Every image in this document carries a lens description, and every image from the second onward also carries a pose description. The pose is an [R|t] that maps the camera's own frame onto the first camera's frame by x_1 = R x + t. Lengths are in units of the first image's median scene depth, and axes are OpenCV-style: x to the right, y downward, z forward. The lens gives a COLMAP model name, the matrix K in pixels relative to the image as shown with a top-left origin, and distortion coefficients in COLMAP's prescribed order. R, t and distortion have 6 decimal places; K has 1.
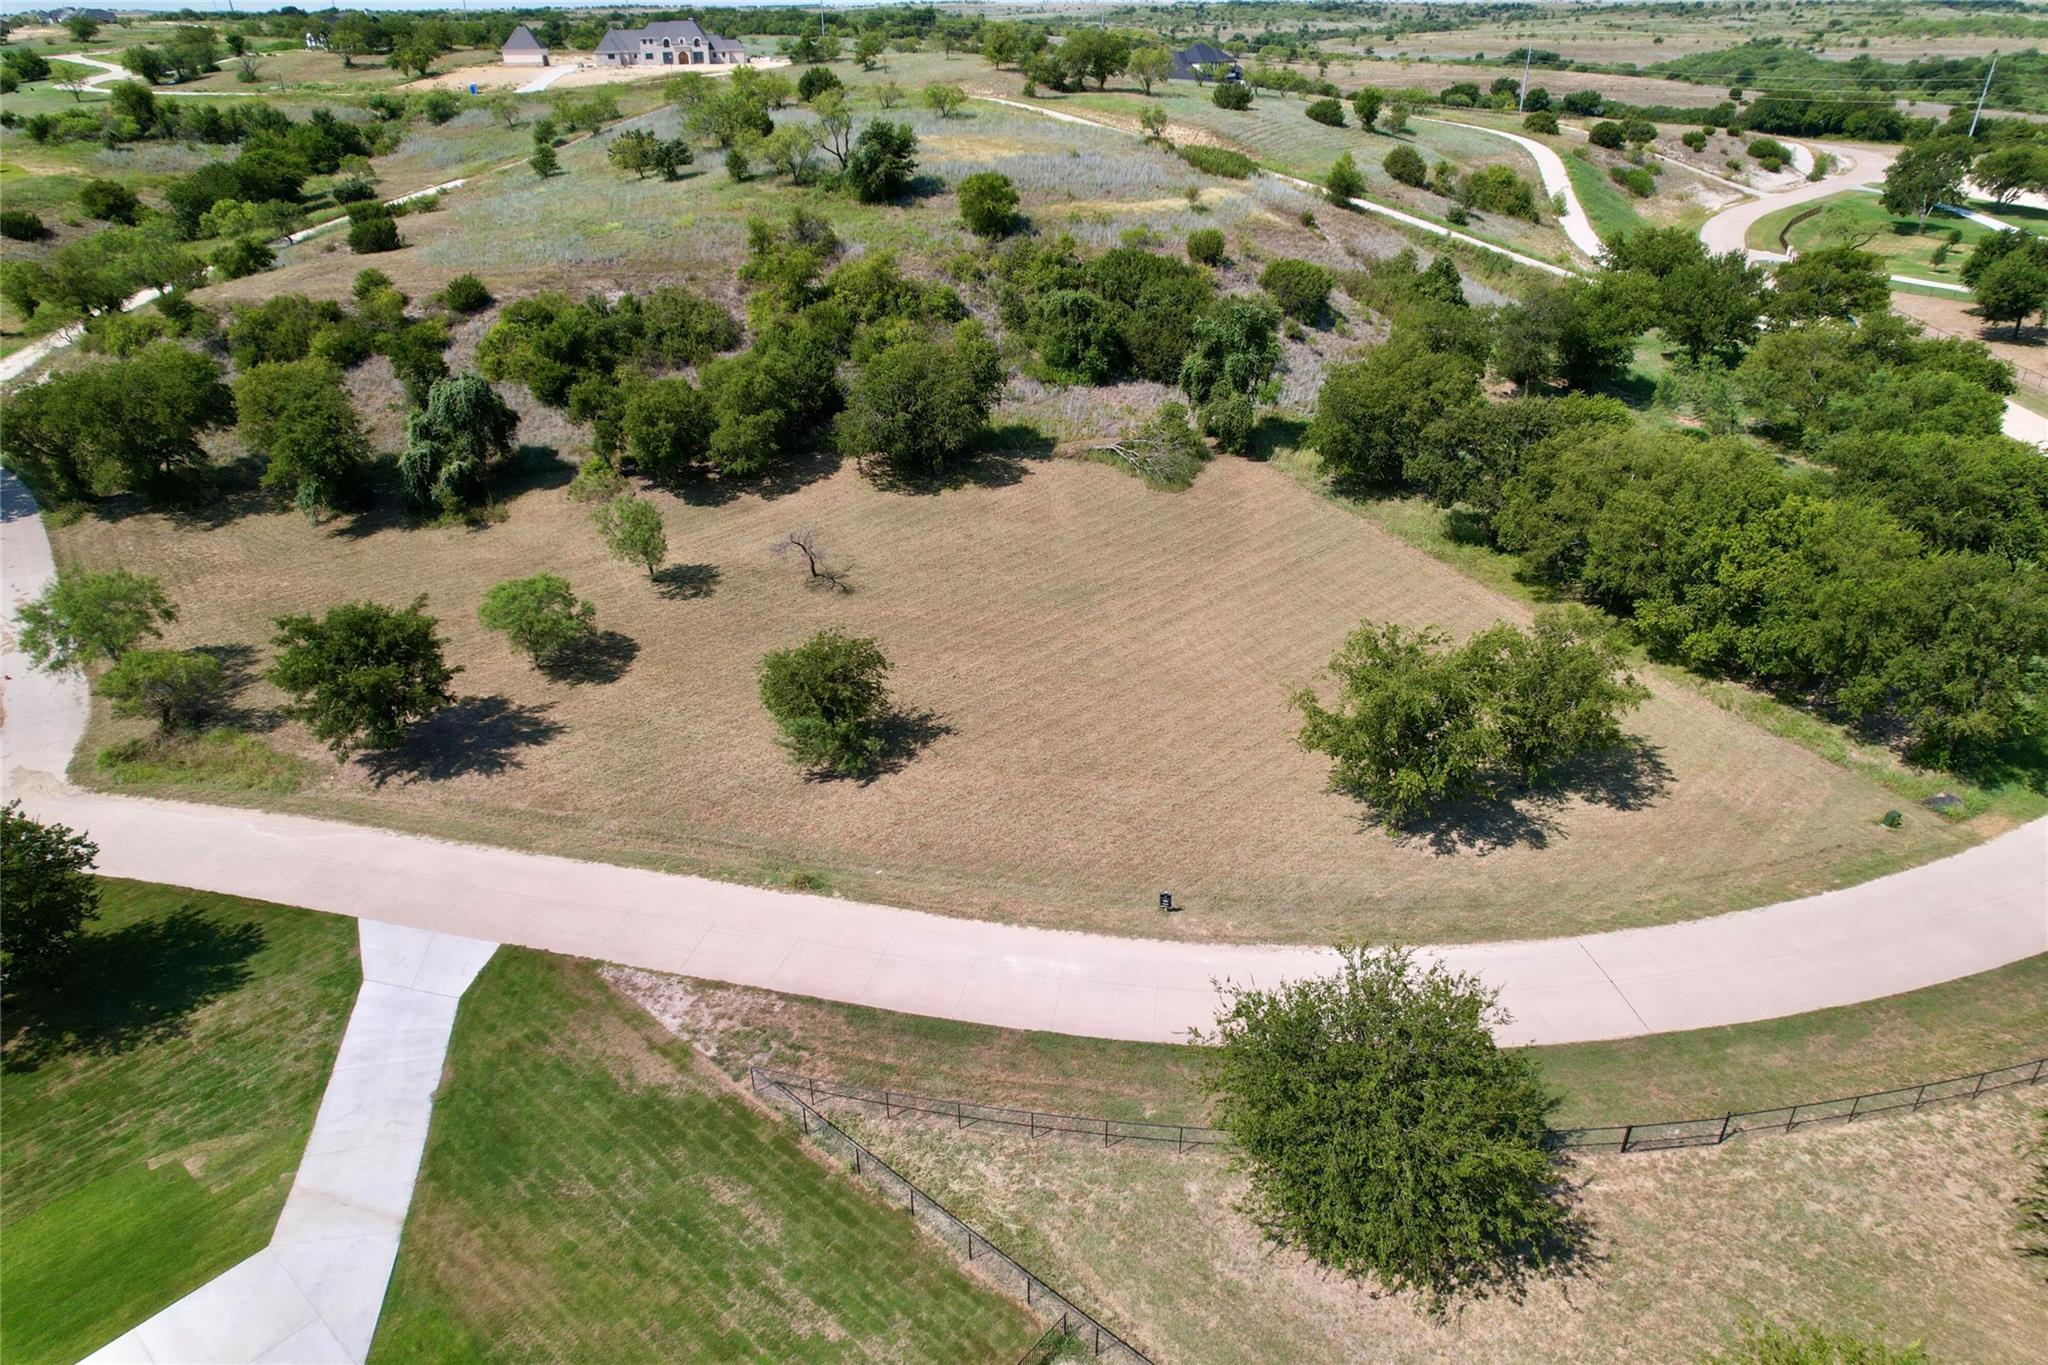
lens RADIAL K [[1311.2, 0, 1031.0], [0, 1311.2, 711.7], [0, 0, 1]] dist [-0.068768, 0.065564]
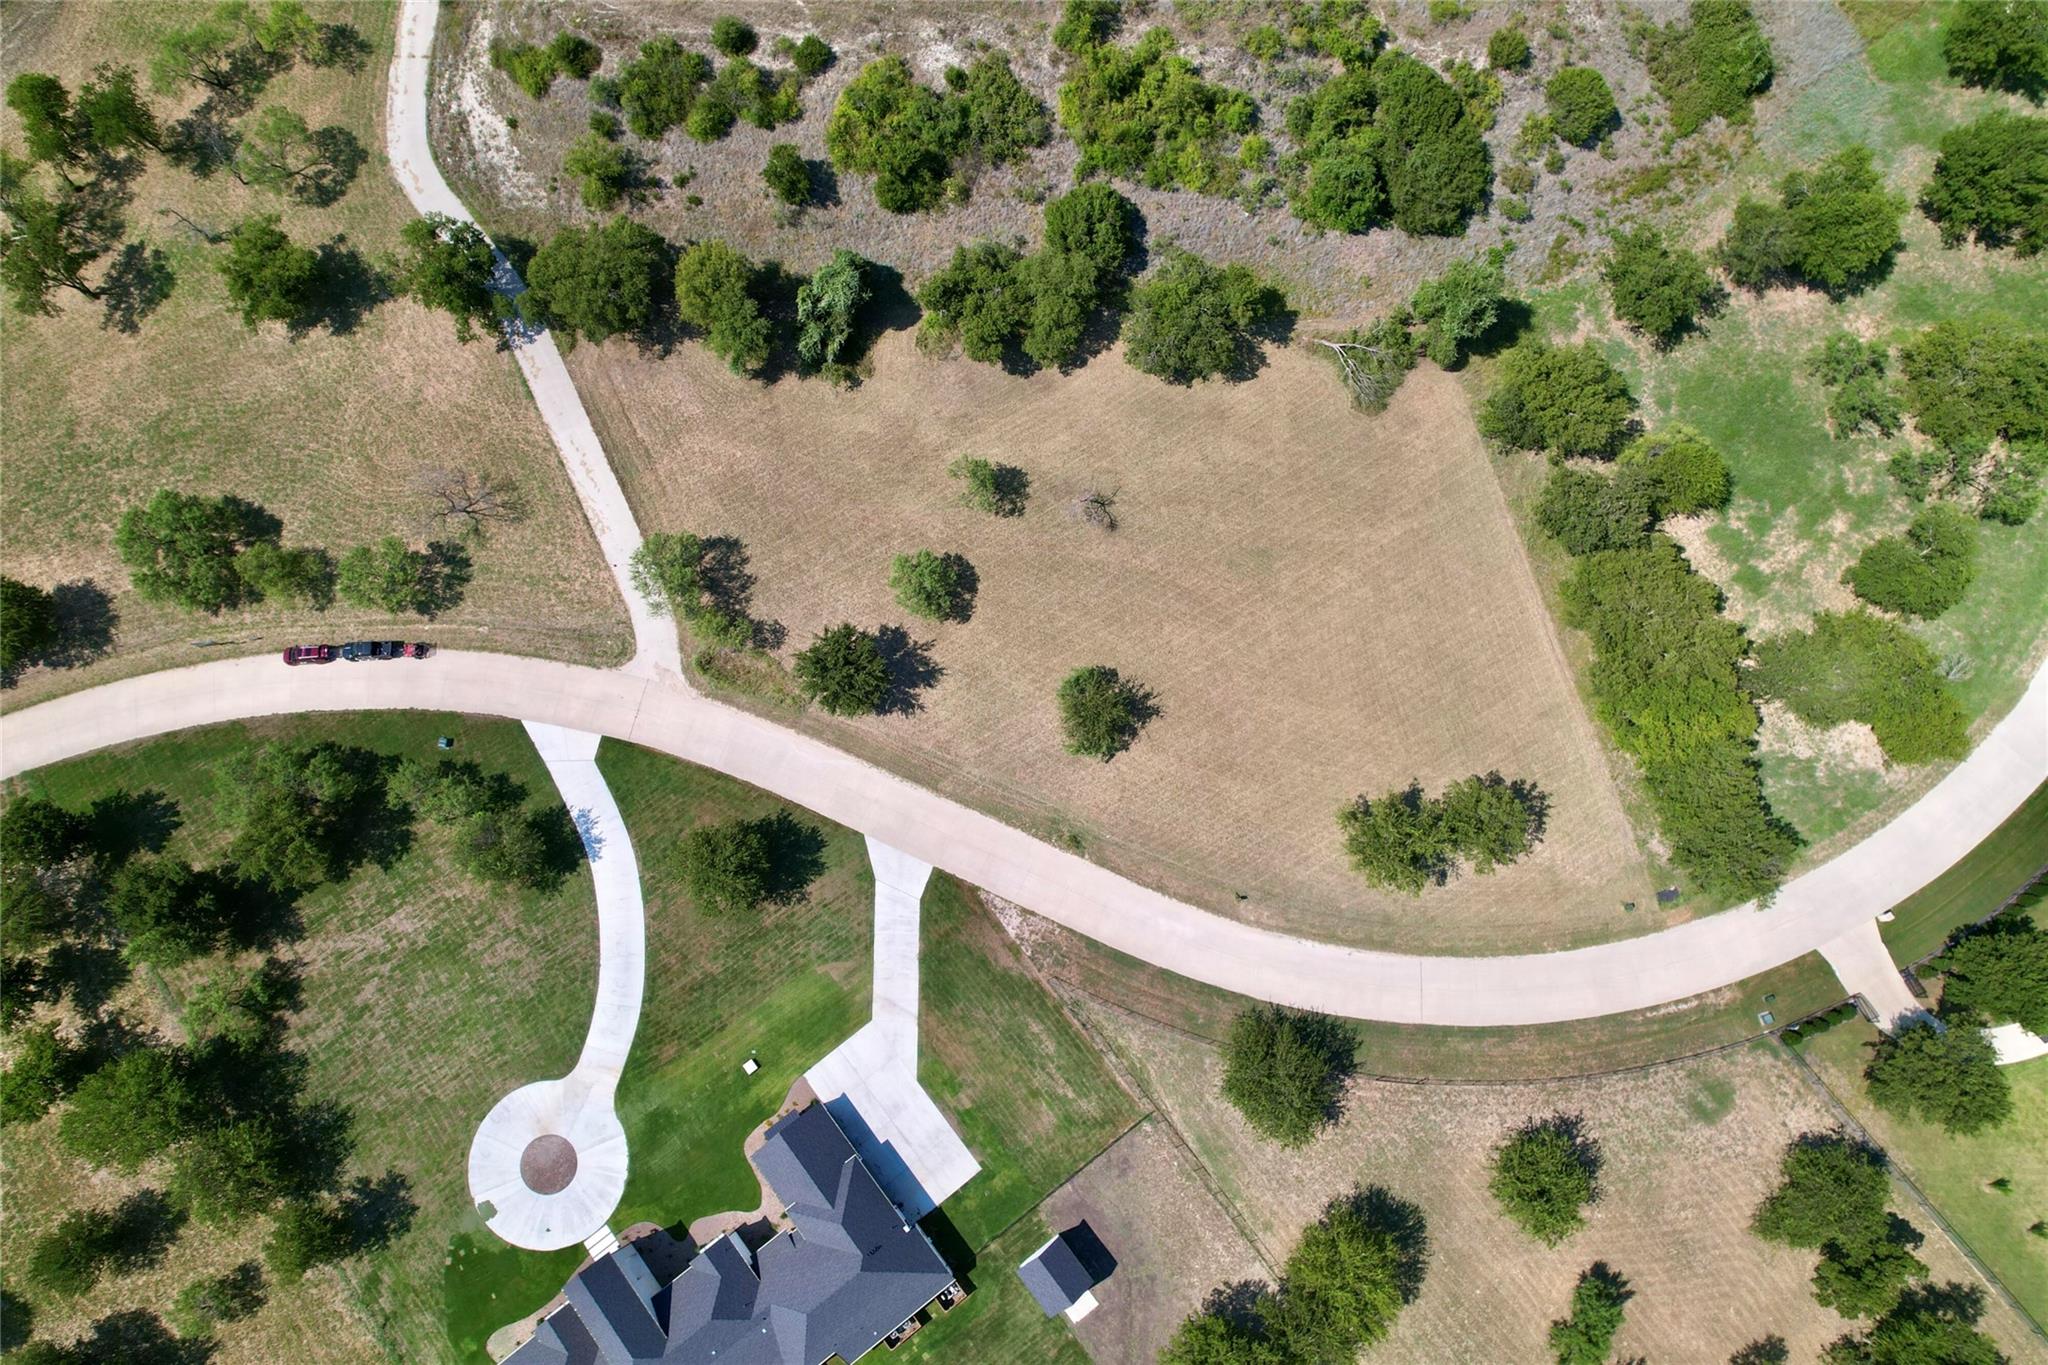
lens RADIAL K [[1311.2, 0, 1031.0], [0, 1311.2, 711.7], [0, 0, 1]] dist [-0.068768, 0.065564]
pose [[0.981240, 0.188130, -0.042125, -0.177319], [-0.092282, 0.650186, 0.754150, -1.463253], [0.169267, -0.736115, 0.655349, -0.199872]]
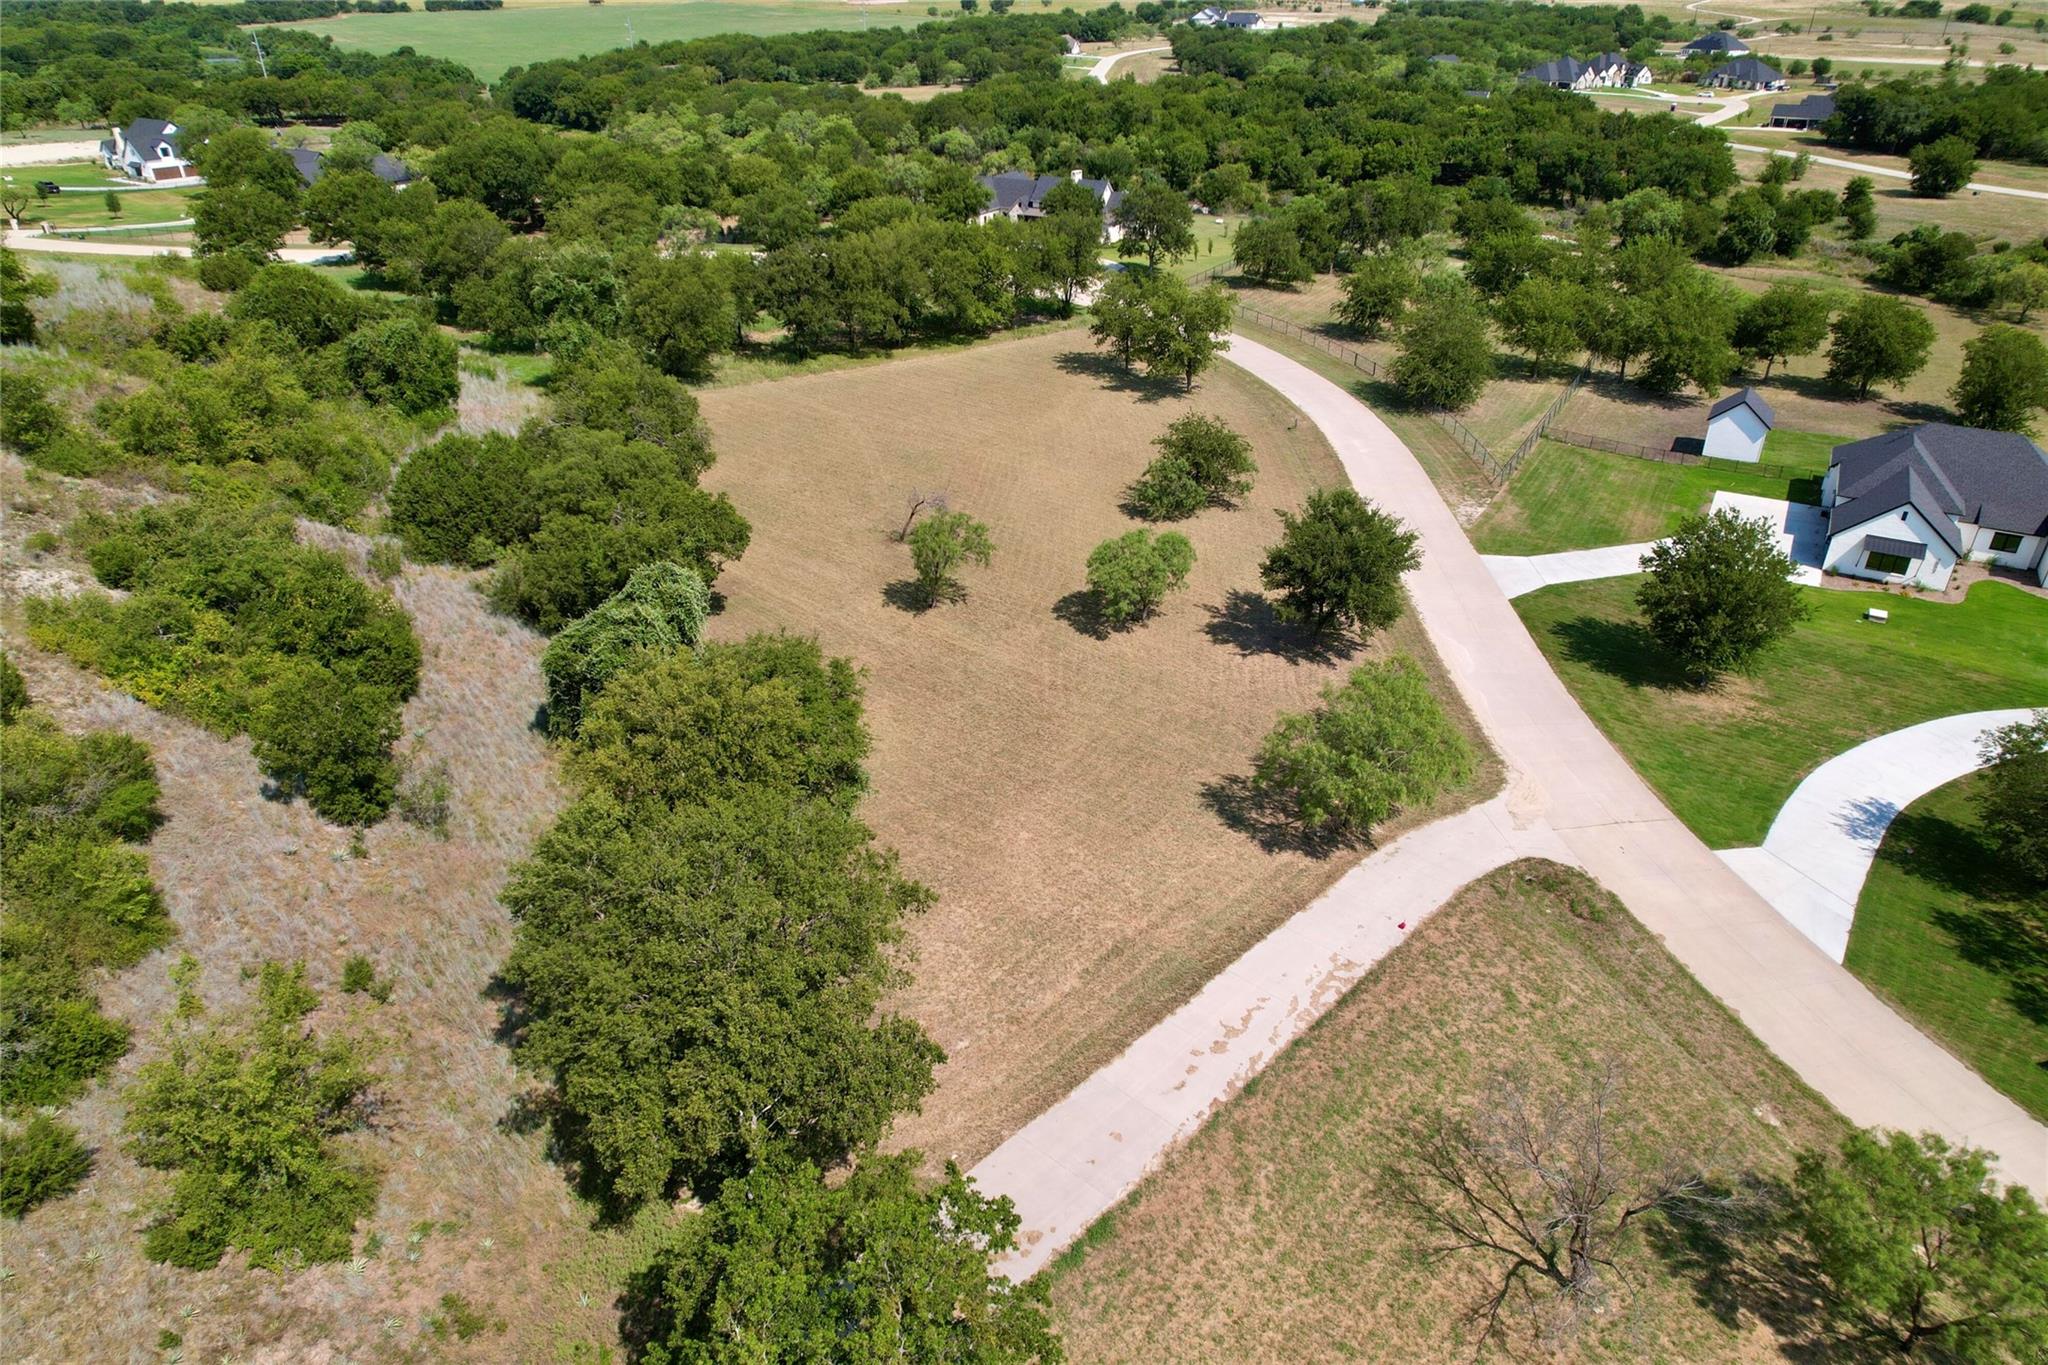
lens RADIAL K [[1243.6, 0, 1086.7], [0, 1243.6, 680.4], [0, 0, 1]] dist [-0.003905, -0.000847]
pose [[-0.205732, -0.491014, 0.846510, -1.483805], [0.470776, 0.708685, 0.525485, -0.660359], [-0.857930, 0.506626, 0.085359, 1.194059]]
